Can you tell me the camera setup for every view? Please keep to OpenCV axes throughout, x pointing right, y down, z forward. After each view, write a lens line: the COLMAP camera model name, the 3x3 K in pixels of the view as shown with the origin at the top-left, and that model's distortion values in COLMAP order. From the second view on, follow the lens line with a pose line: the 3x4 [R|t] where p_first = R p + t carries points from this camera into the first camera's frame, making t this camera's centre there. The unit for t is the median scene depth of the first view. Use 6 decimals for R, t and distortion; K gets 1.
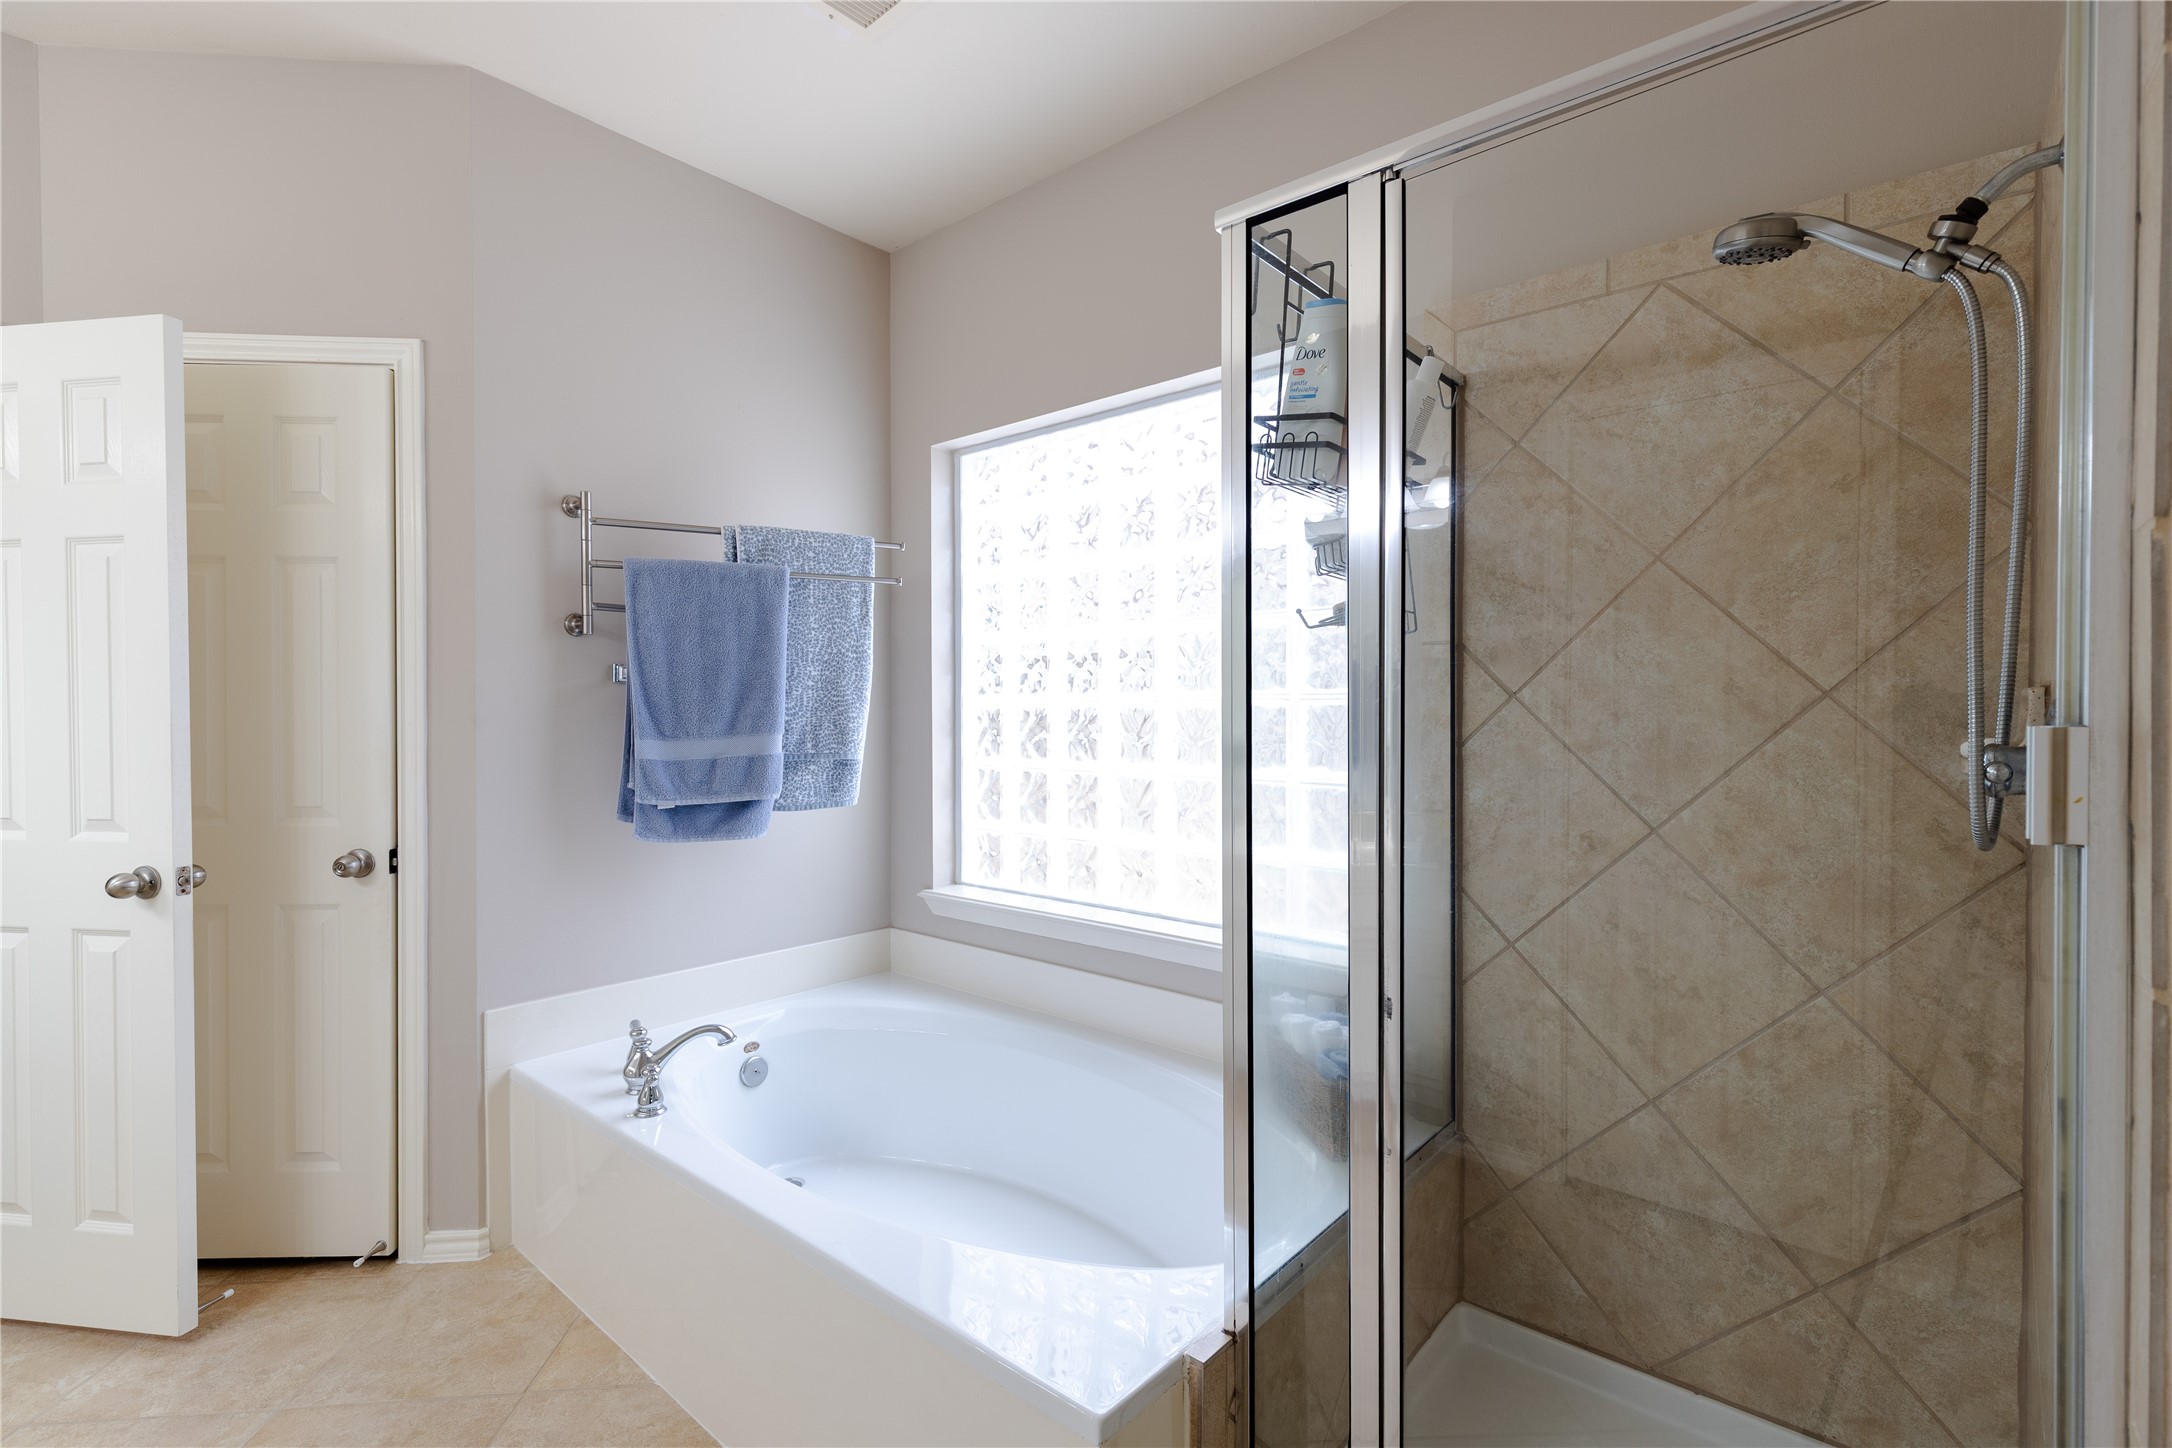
lens RADIAL K [[992.8, 0, 1086.5], [0, 992.8, 717.4], [0, 0, 1]] dist [0.007145, -0.001605]
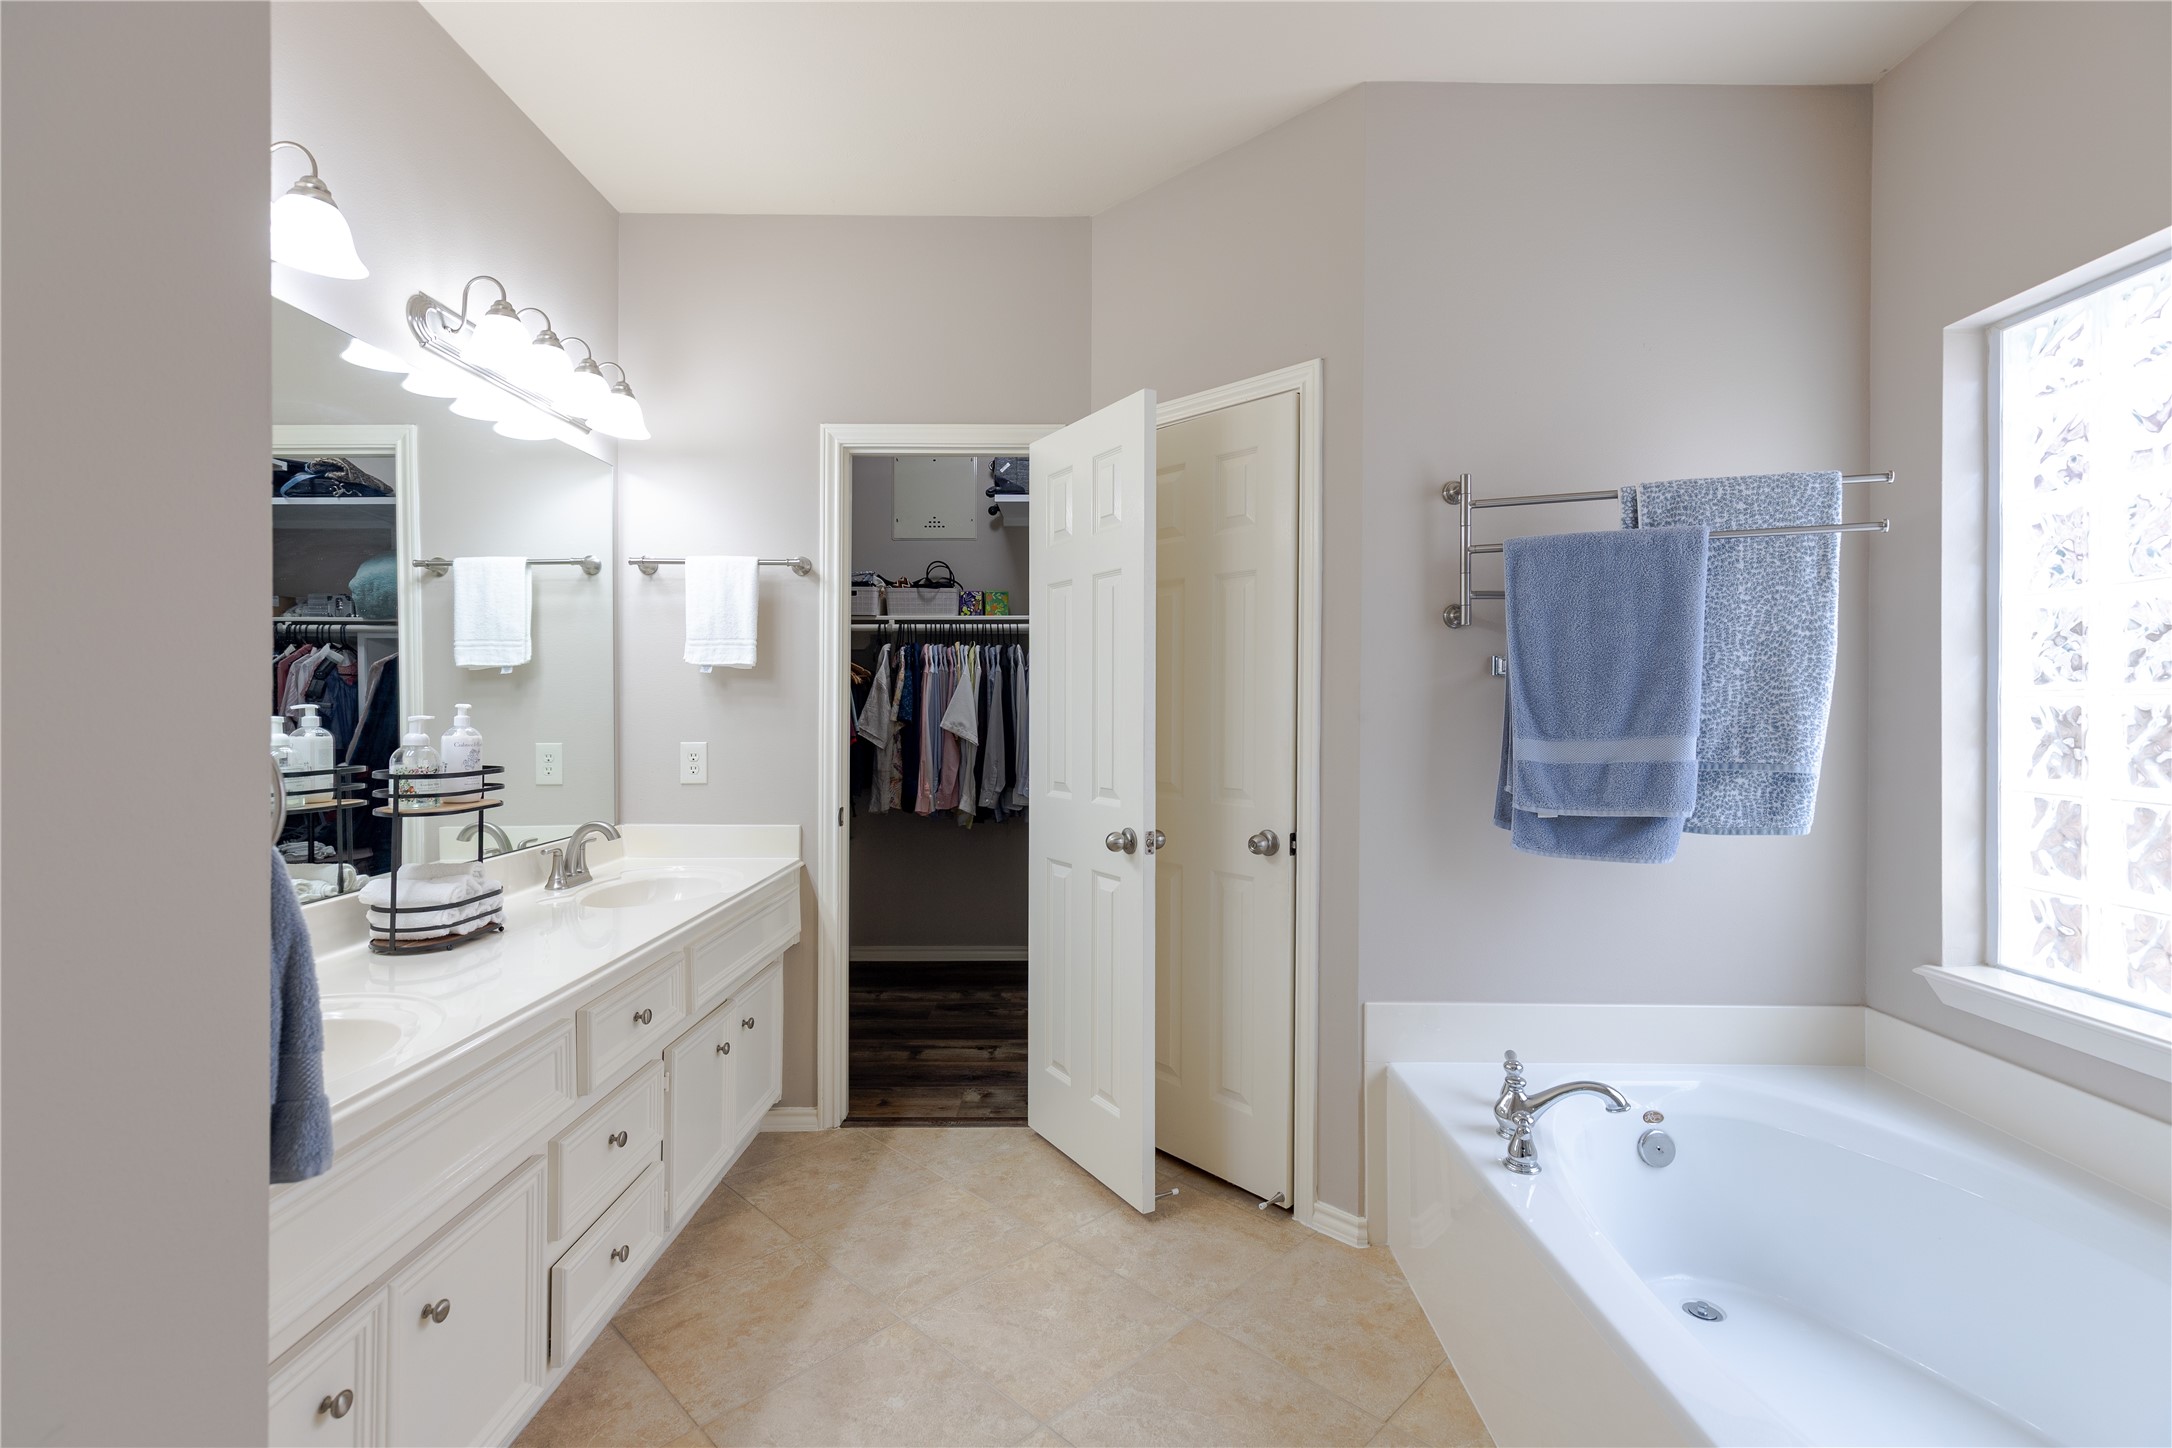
lens RADIAL K [[992.8, 0, 1084.3], [0, 992.8, 705.6], [0, 0, 1]] dist [0.007145, -0.001605]
pose [[0.655166, 0.003322, -0.755478, -0.026819], [-0.009652, 0.999946, -0.003974, -0.000268], [0.755423, 0.009896, 0.655163, 0.112513]]
